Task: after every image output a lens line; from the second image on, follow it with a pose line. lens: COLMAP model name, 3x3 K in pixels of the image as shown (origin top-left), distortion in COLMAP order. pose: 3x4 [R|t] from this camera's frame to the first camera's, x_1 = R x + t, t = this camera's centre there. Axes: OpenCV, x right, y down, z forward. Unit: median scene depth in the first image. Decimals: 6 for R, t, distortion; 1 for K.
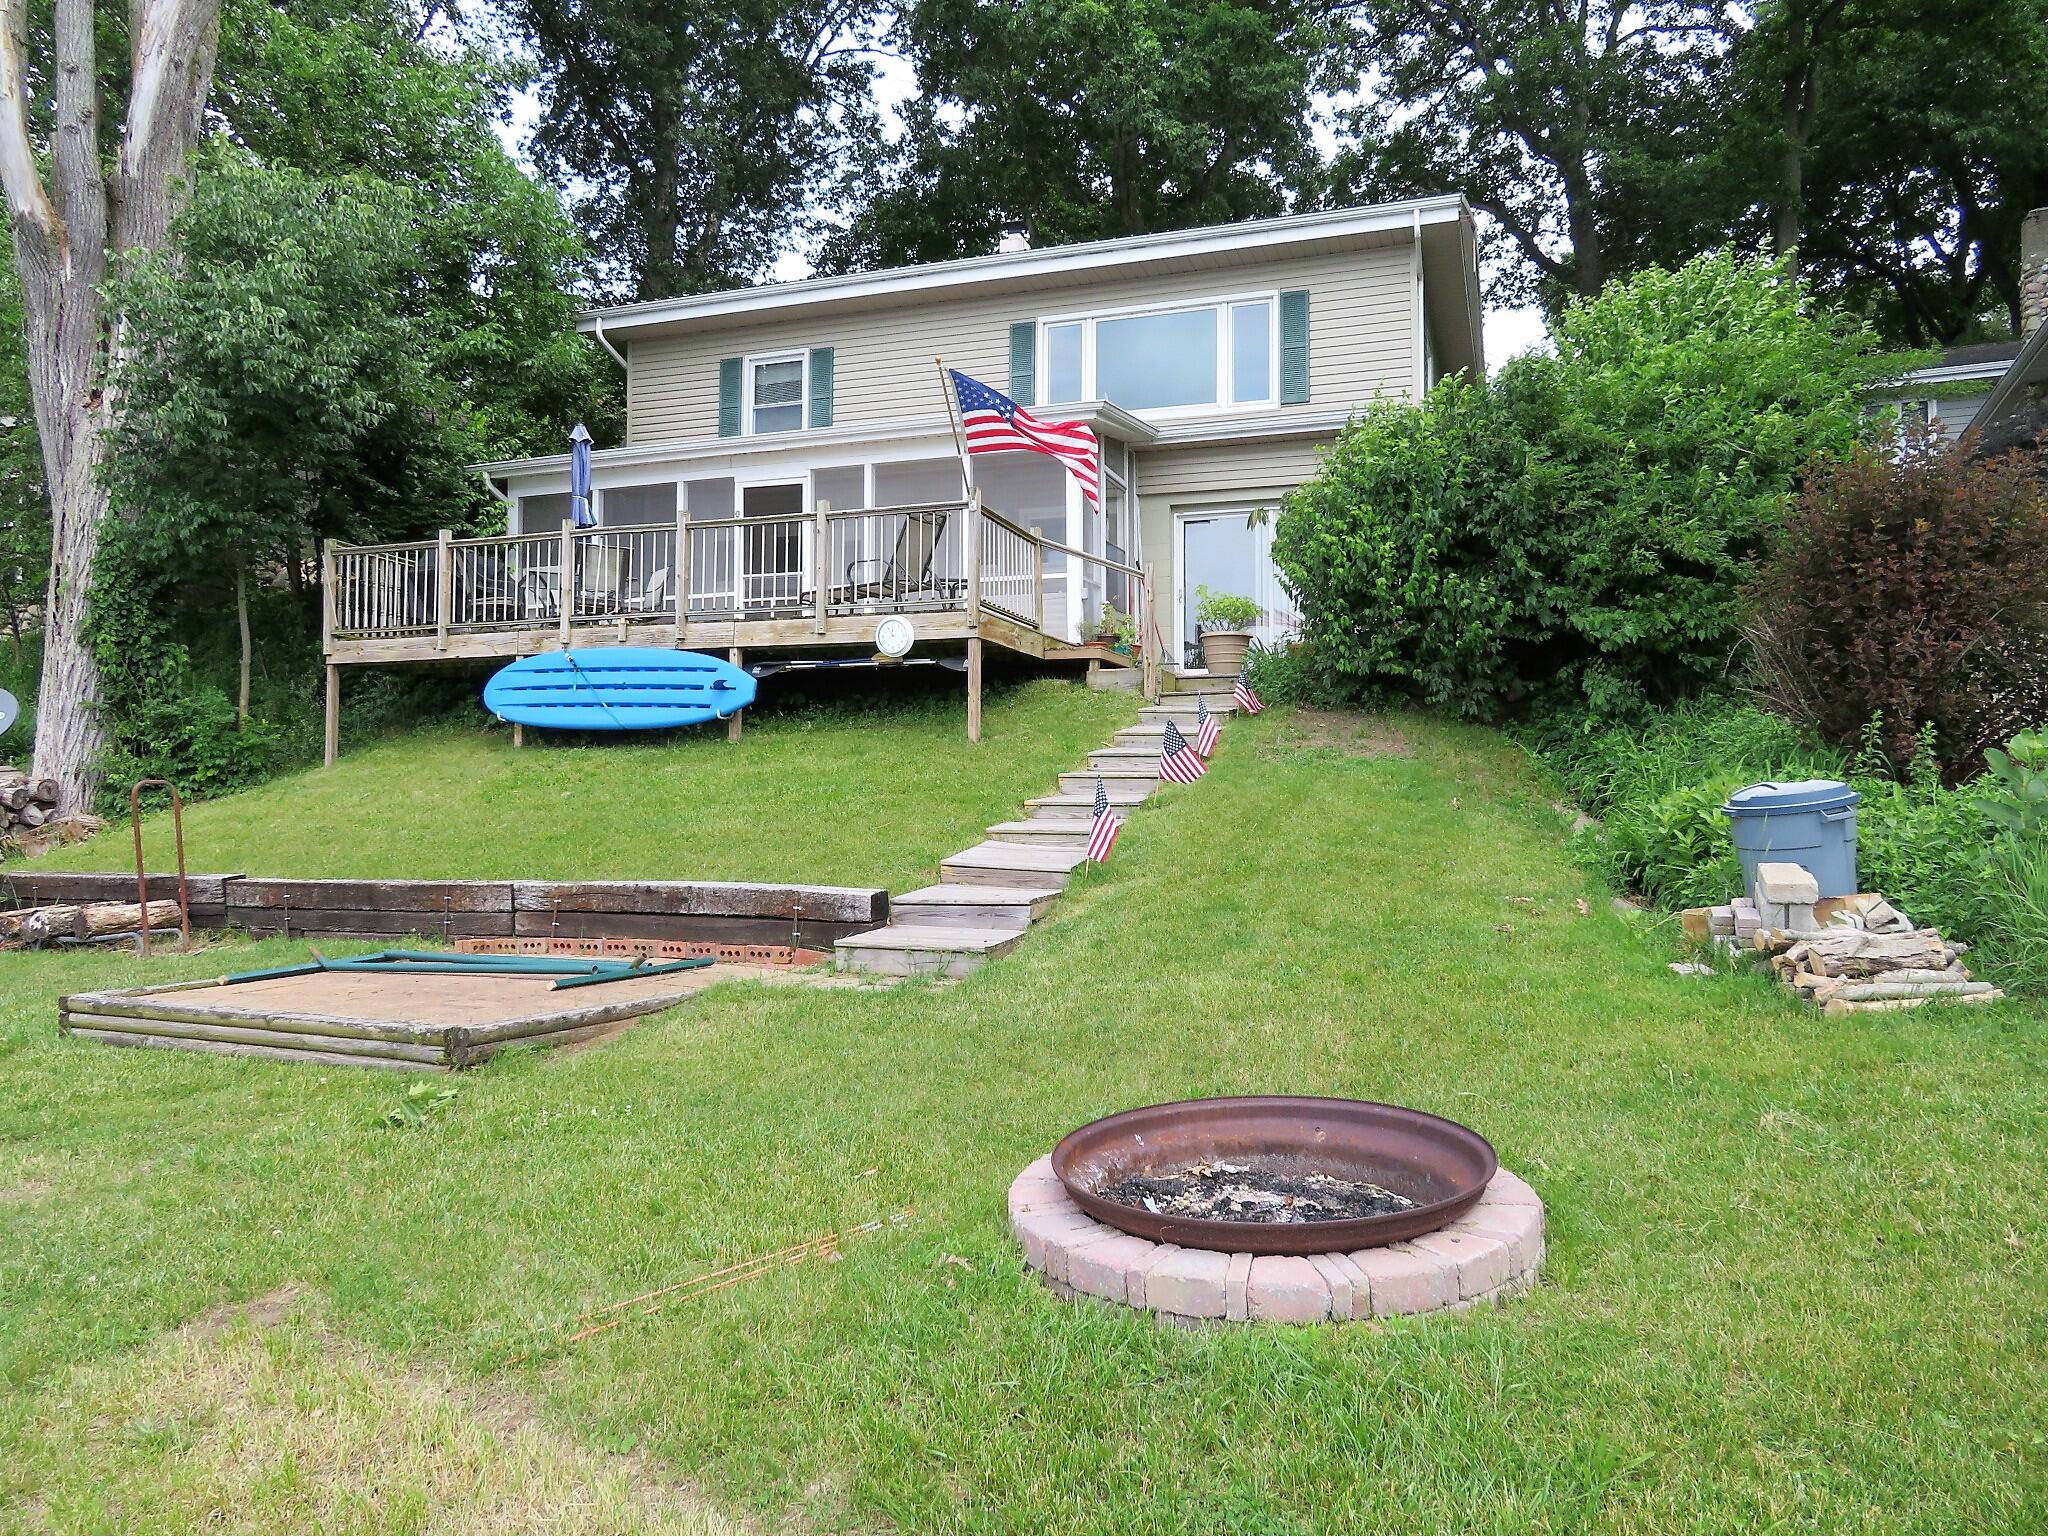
lens RADIAL K [[1431.4, 0, 1024.0], [0, 1431.4, 768.0], [0, 0, 1]] dist [-0.026097, -0.000506]
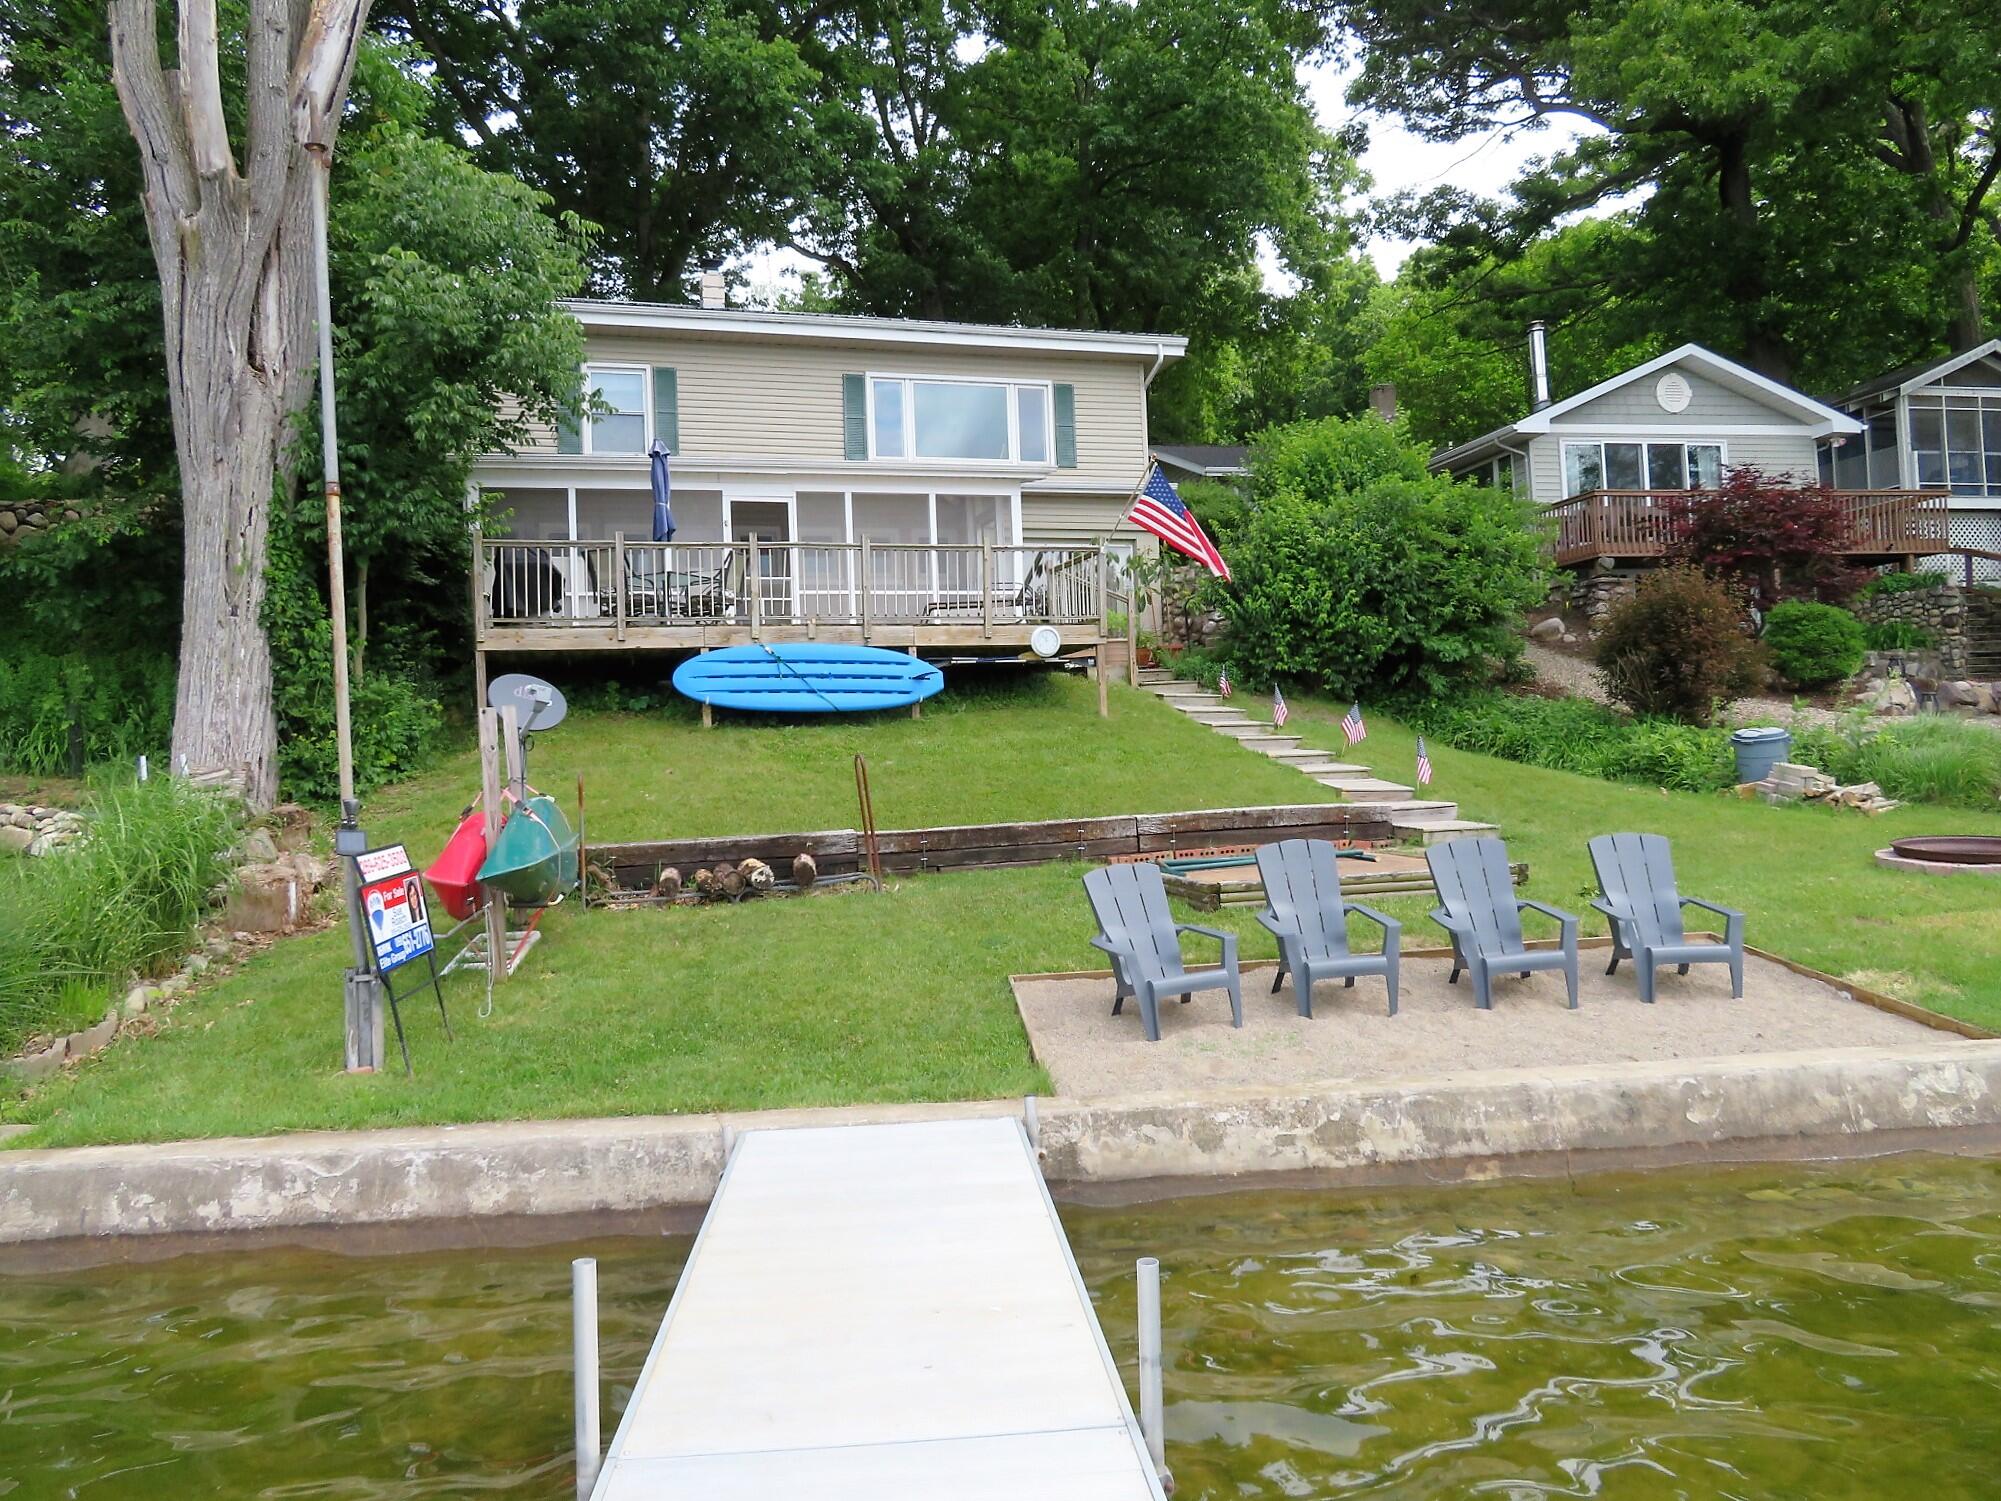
lens RADIAL K [[1398.5, 0, 1000.5], [0, 1398.5, 750.5], [0, 0, 1]] dist [-0.026097, -0.000506]
pose [[0.810053, -0.024668, 0.585838, -0.854383], [0.021088, 0.999694, 0.012935, -0.005635], [-0.585978, 0.001876, 0.810325, -0.053821]]
